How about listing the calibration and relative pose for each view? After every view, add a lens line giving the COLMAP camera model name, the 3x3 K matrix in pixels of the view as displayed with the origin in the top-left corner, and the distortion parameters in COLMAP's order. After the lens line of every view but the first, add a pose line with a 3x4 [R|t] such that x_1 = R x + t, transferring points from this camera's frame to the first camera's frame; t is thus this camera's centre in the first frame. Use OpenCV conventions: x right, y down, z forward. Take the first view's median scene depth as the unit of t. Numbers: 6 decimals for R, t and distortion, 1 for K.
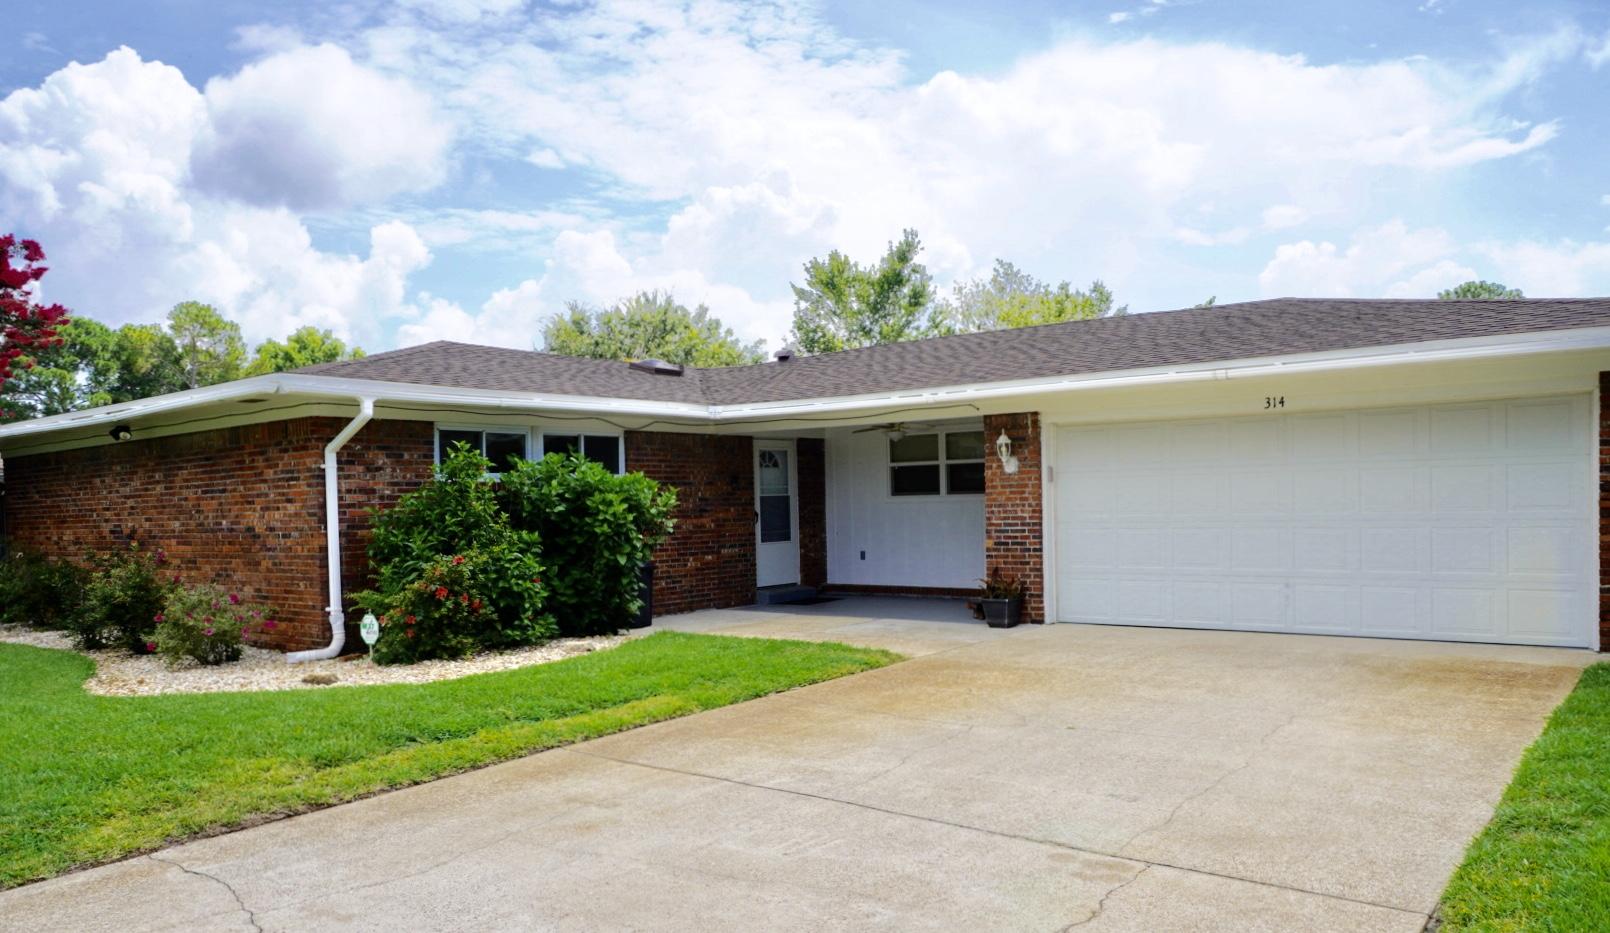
lens RADIAL K [[1166.6, 0, 795.7], [0, 1166.6, 462.3], [0, 0, 1]] dist [-0.000359, -0.016658]
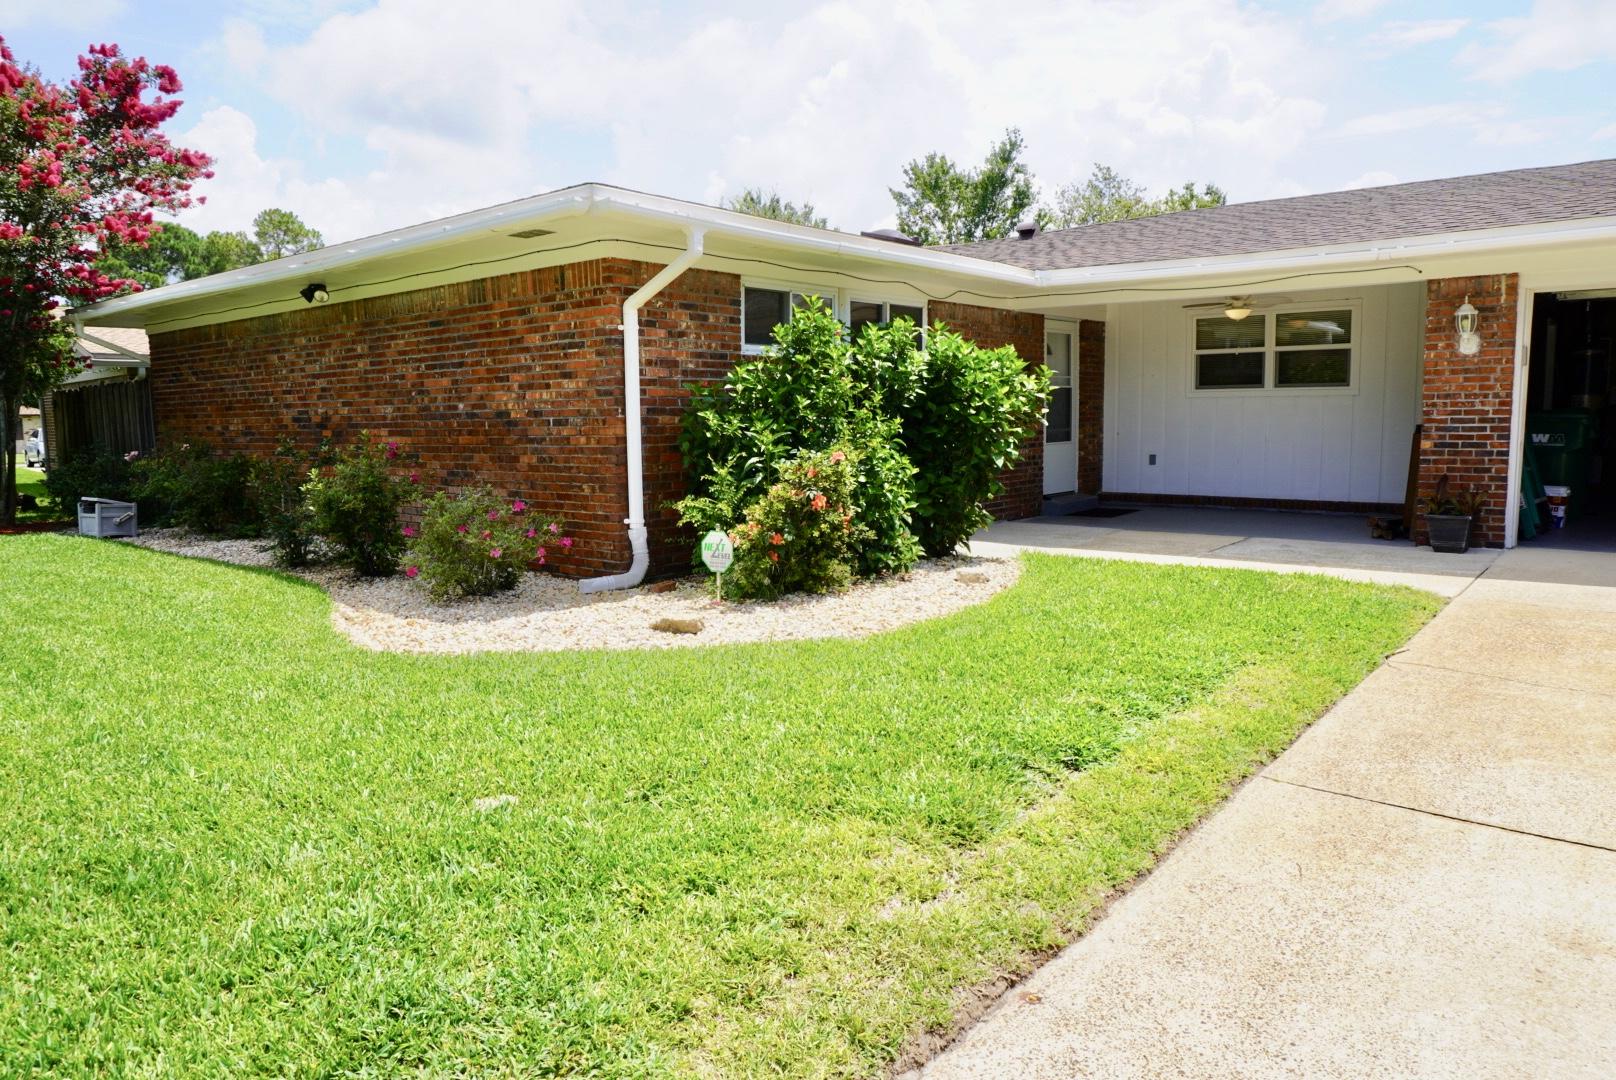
lens RADIAL K [[1078.7, 0, 816.2], [0, 1078.7, 506.3], [0, 0, 1]] dist [-0.044262, 0.037481]
pose [[0.999921, 0.011117, -0.005889, -0.245998], [-0.010321, 0.992560, 0.121318, 0.028149], [0.007194, -0.121248, 0.992596, 0.282478]]
